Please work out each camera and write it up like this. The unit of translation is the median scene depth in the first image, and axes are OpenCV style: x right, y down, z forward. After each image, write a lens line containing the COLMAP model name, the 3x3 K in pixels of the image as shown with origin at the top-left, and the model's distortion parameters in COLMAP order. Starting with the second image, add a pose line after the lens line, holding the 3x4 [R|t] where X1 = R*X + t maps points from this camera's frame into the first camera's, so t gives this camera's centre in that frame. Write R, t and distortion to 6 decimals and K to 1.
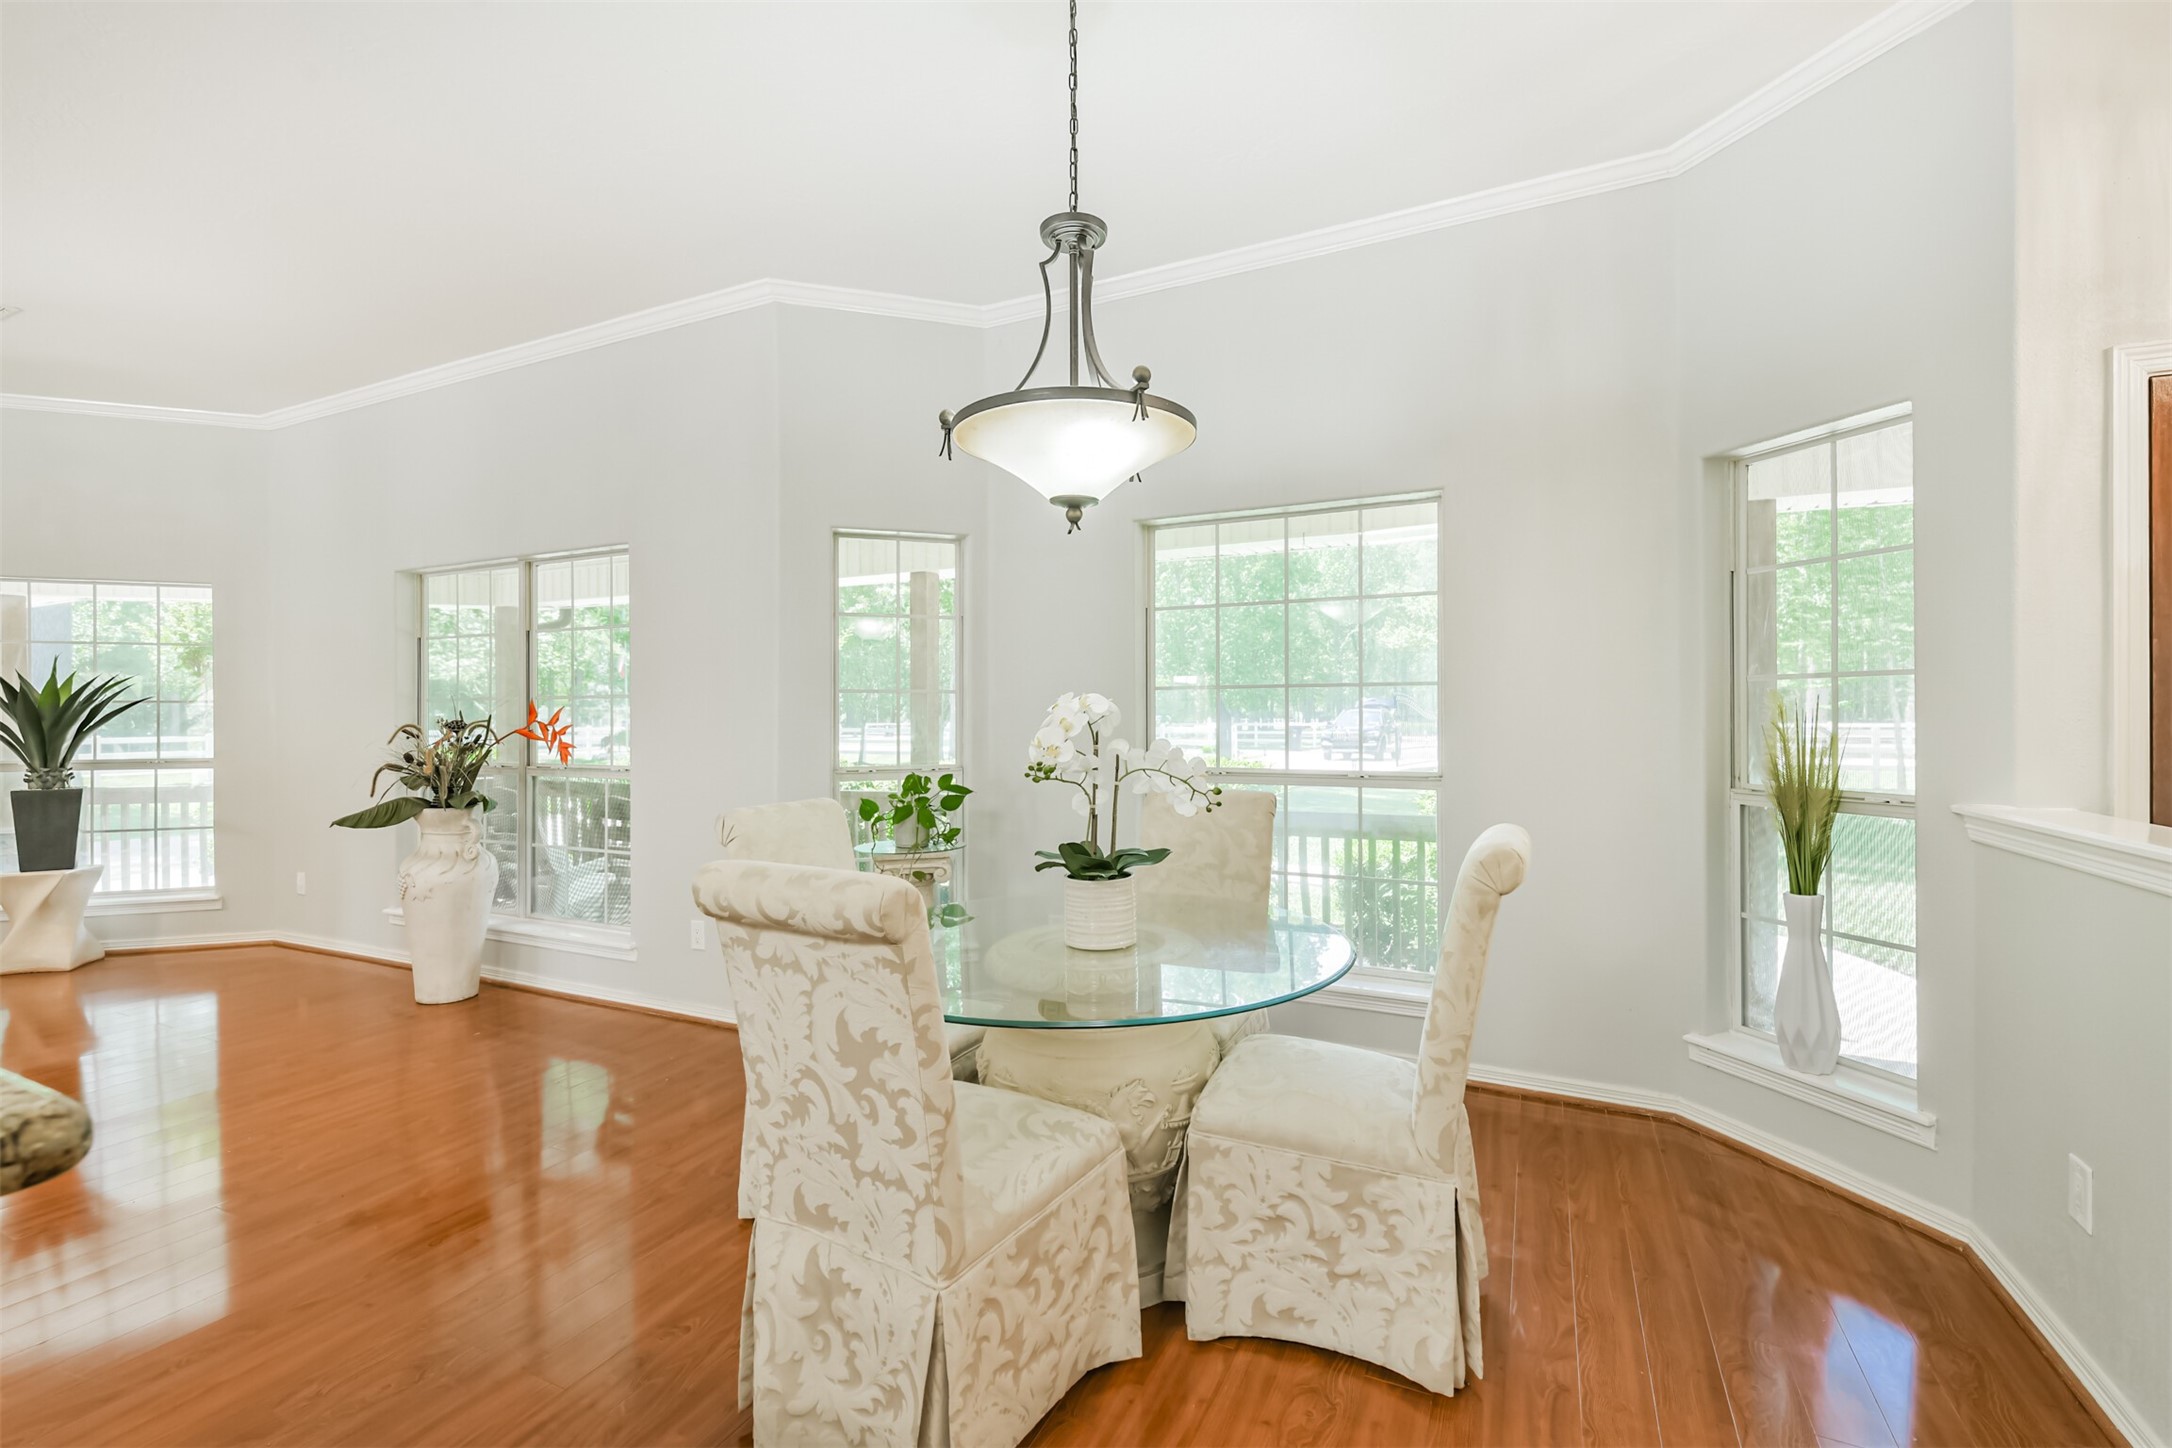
lens RADIAL K [[924.2, 0, 1097.9], [0, 924.2, 716.3], [0, 0, 1]] dist [0.018474, -0.007290]
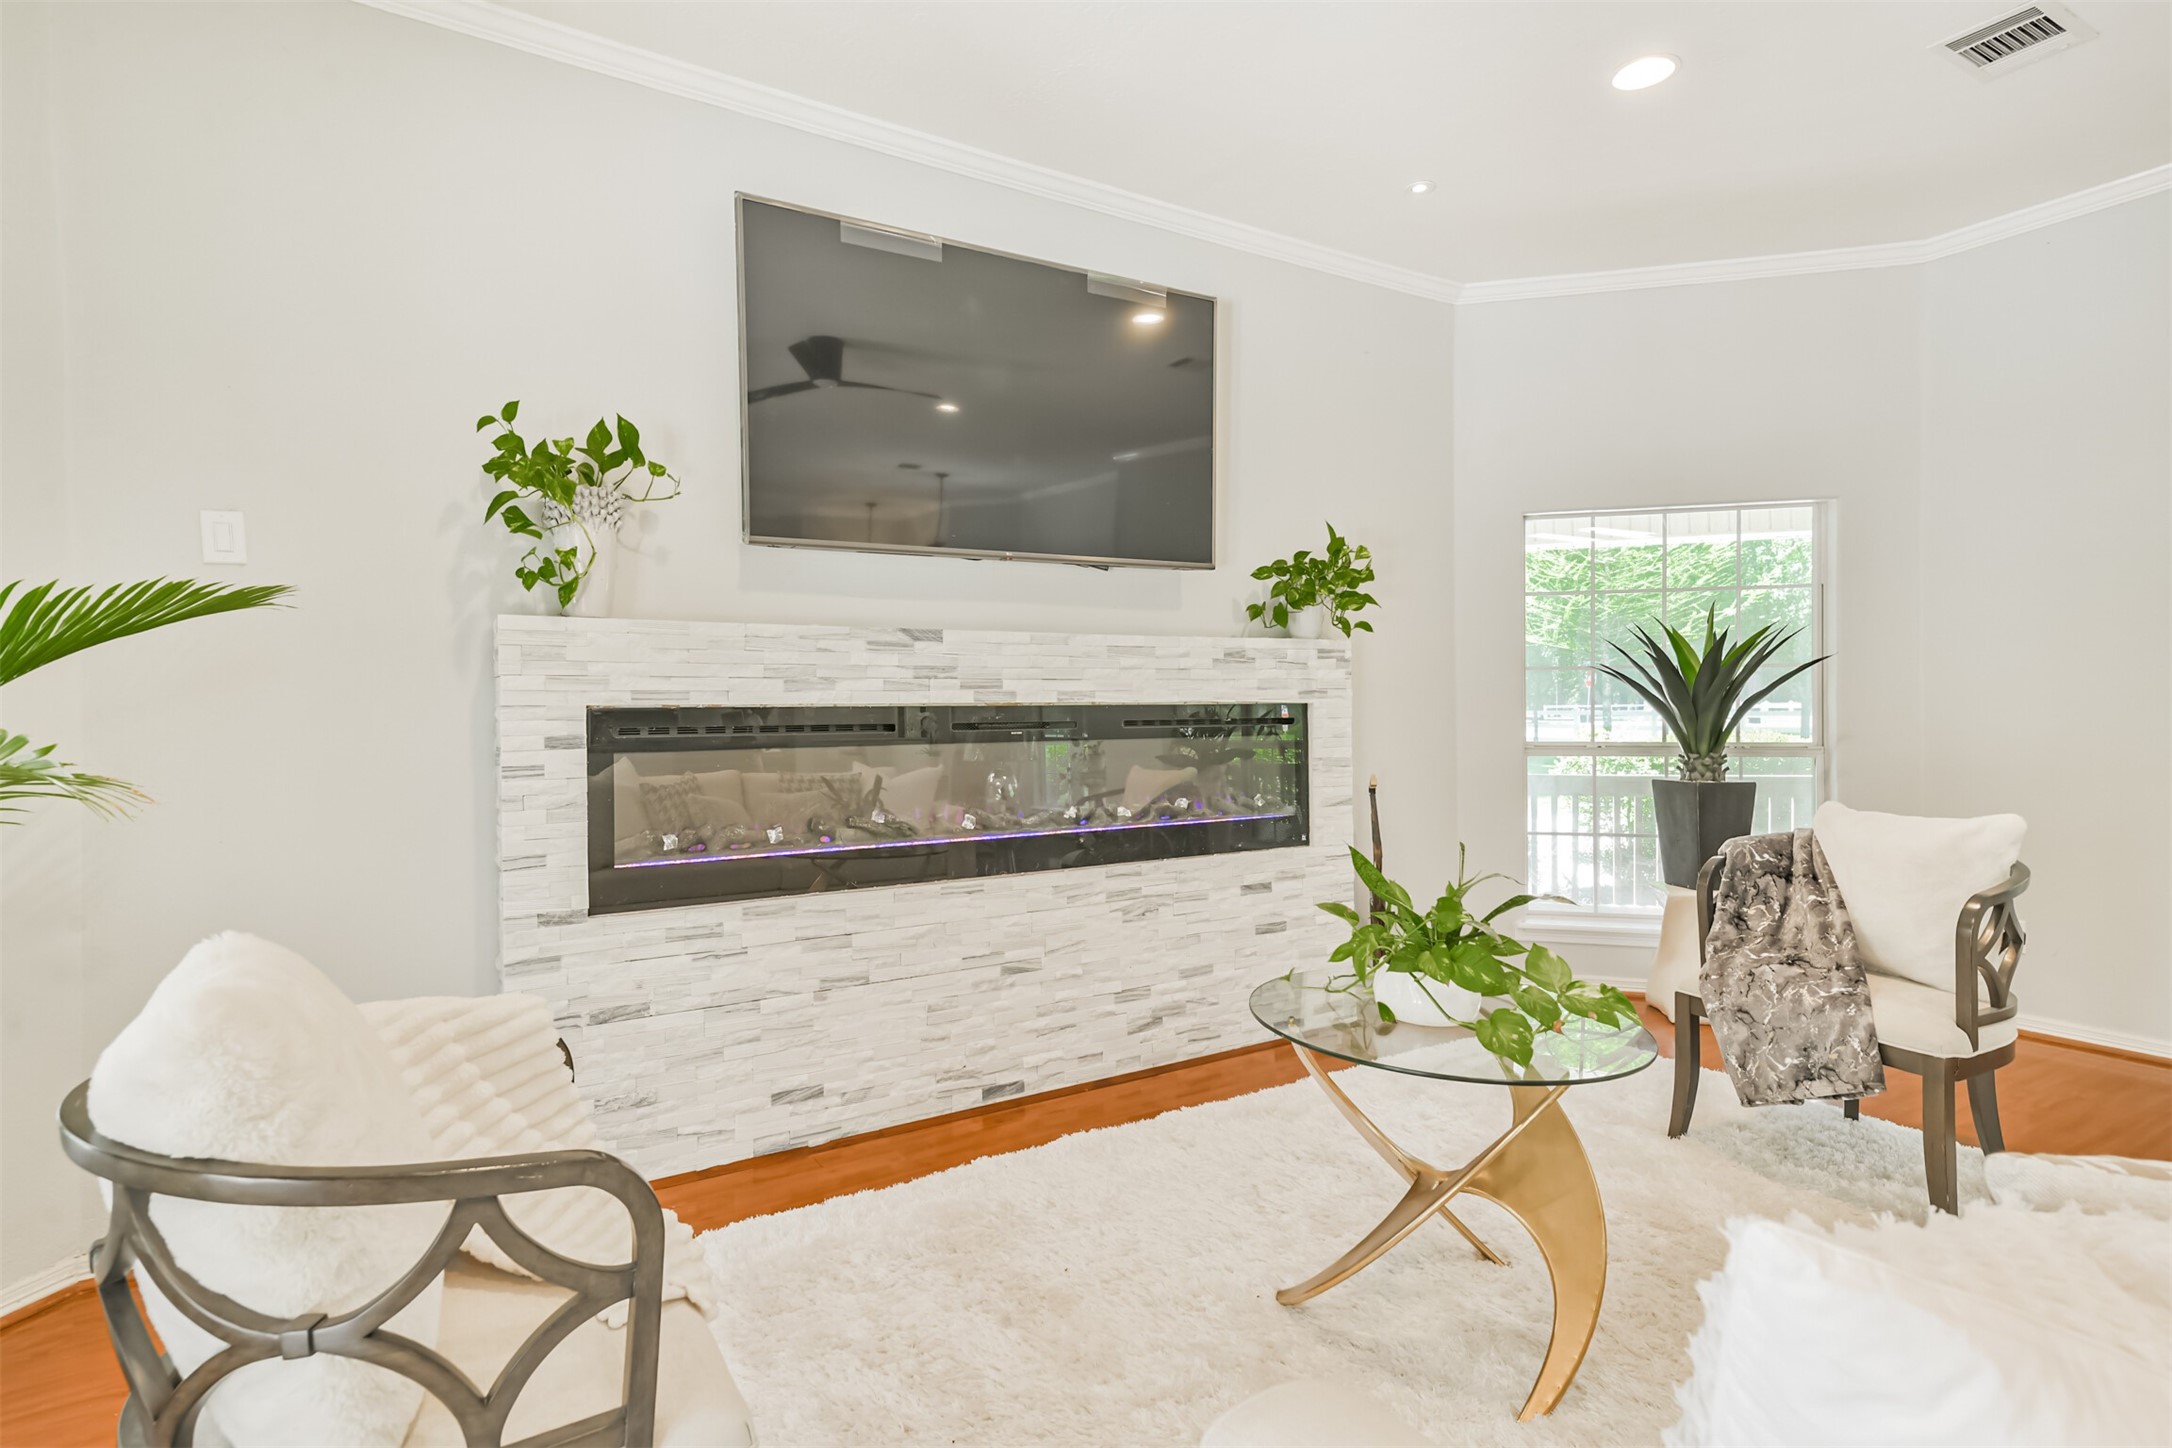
lens RADIAL K [[1098.0, 0, 1095.6], [0, 1098.0, 708.4], [0, 0, 1]] dist [0.055897, -0.001229]
pose [[0.842001, 0.003271, -0.539465, -2.412059], [0.002109, 0.999954, 0.009355, 0.022267], [0.539471, -0.009015, 0.841956, -0.068023]]
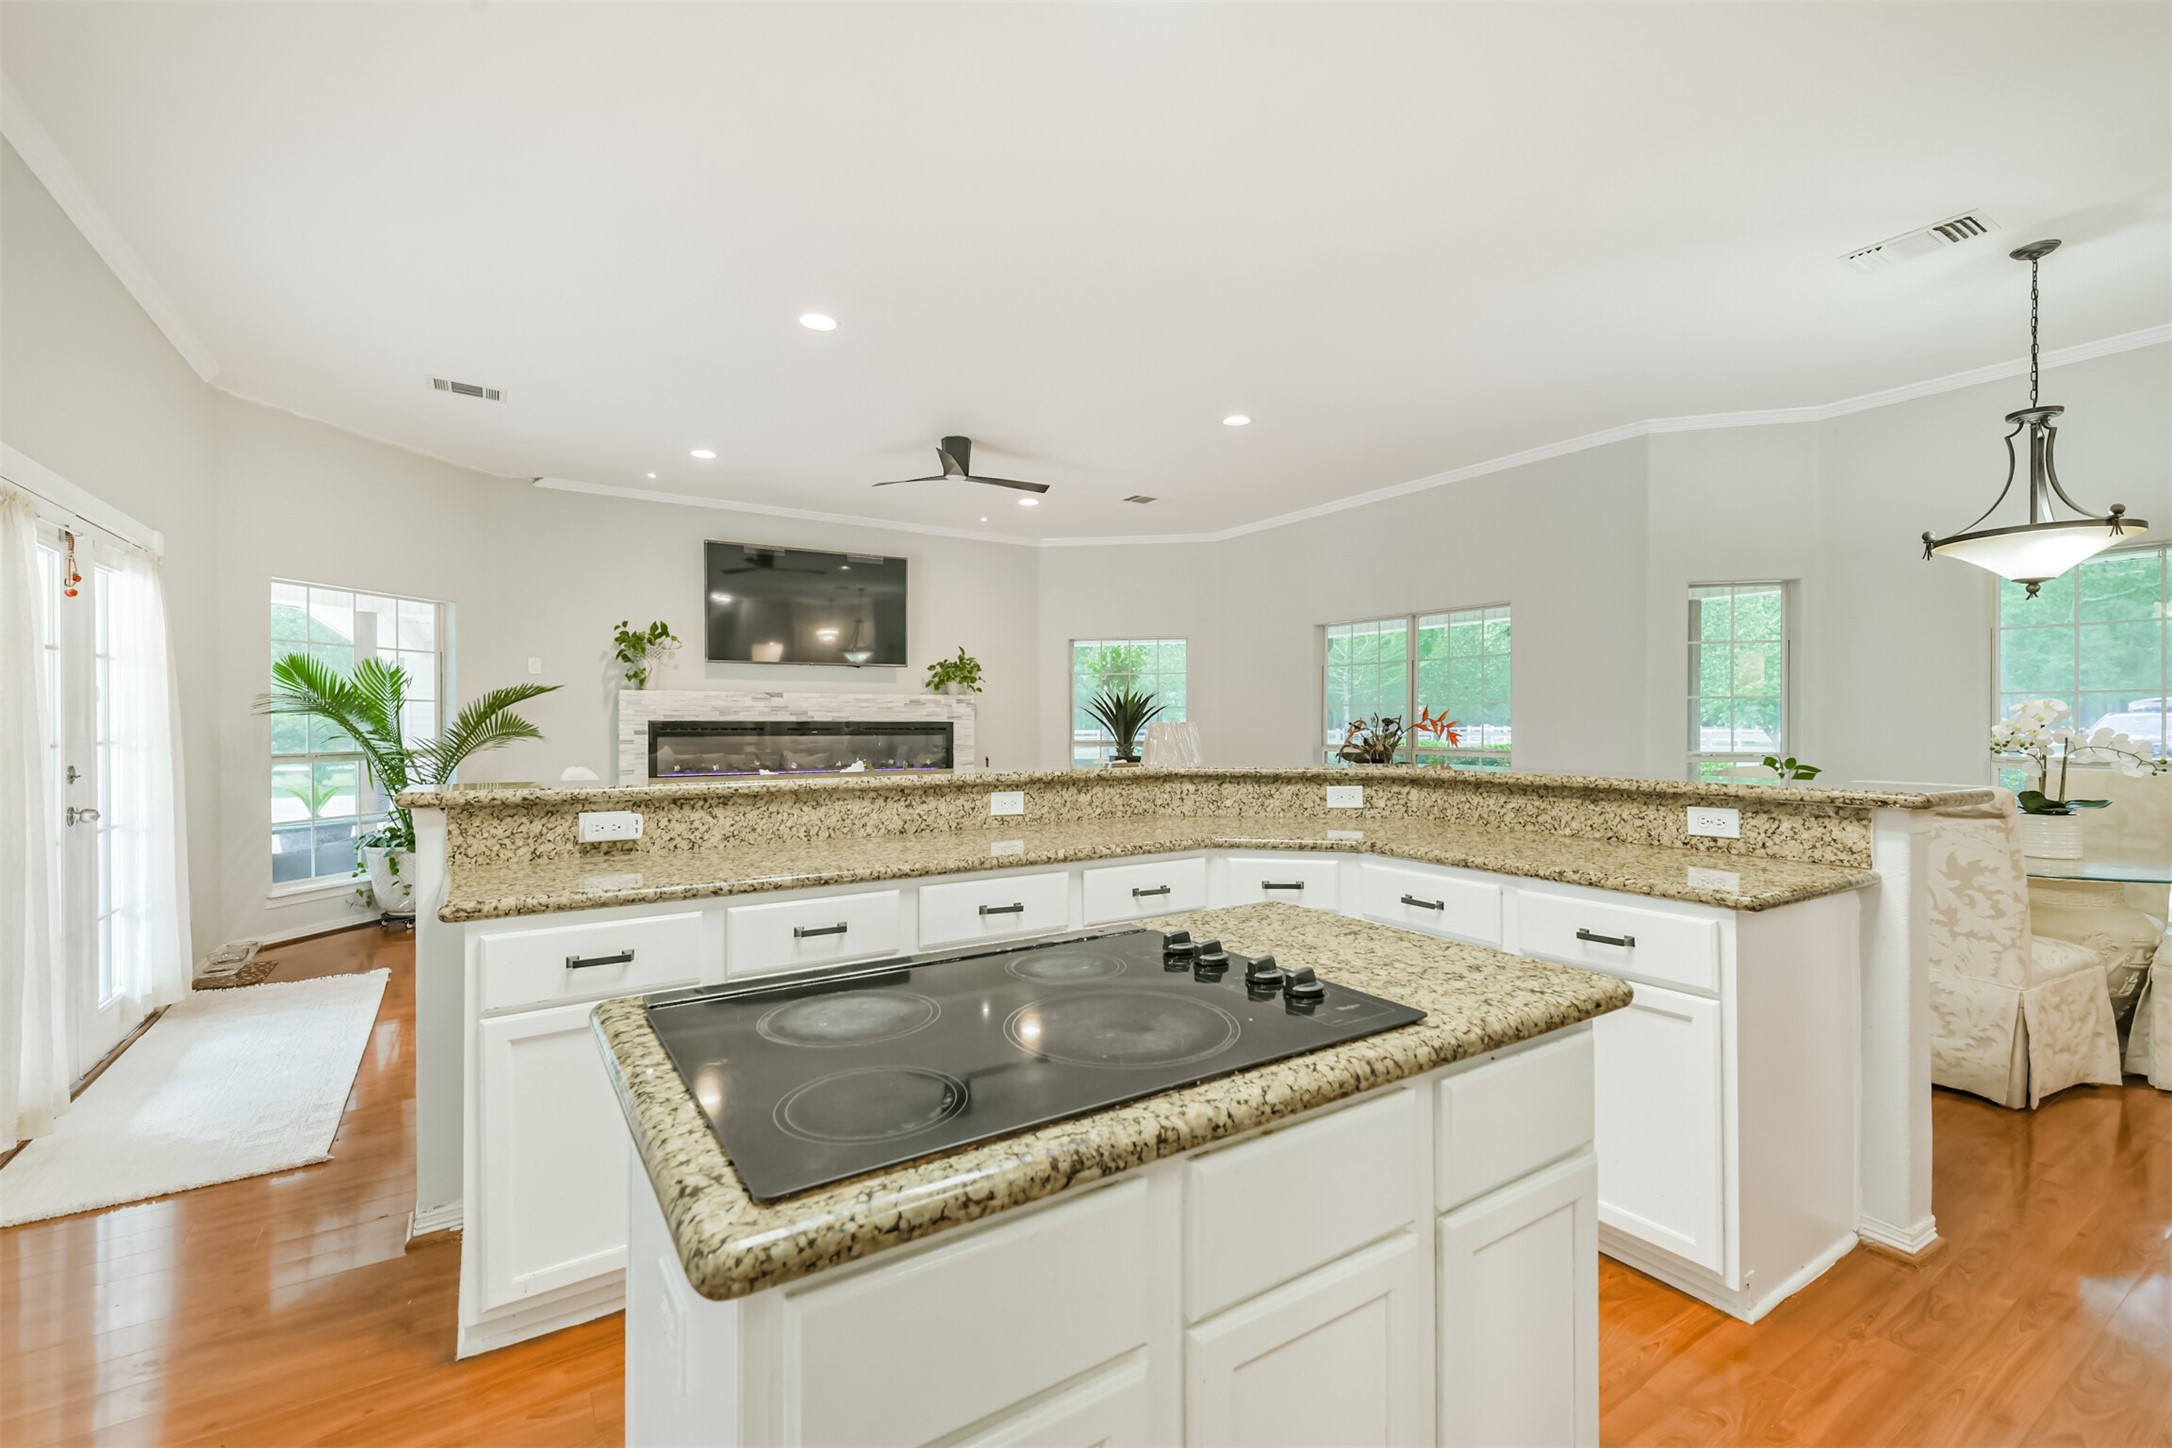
lens RADIAL K [[924.2, 0, 1097.8], [0, 924.2, 717.3], [0, 0, 1]] dist [0.018474, -0.007290]
pose [[0.853503, 0.002665, -0.521081, -0.573152], [-0.004999, 0.999983, -0.003073, 0.021702], [0.521064, 0.005228, 0.853502, -1.250302]]
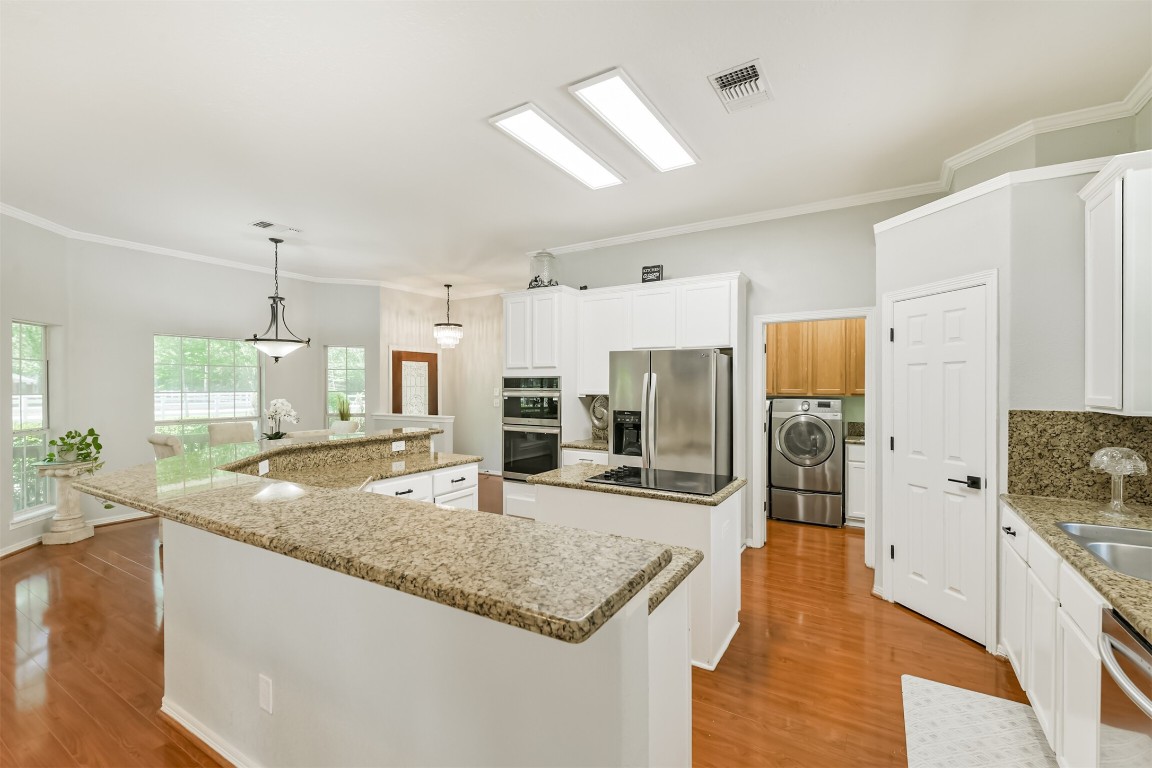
lens RADIAL K [[490.2, 0, 578.1], [0, 490.2, 390.5], [0, 0, 1]] dist [0.018474, -0.007290]
pose [[0.109116, -0.004025, 0.994021, -2.297151], [0.003546, 0.999987, 0.003659, -0.070599], [-0.994023, 0.003126, 0.109128, -0.744509]]
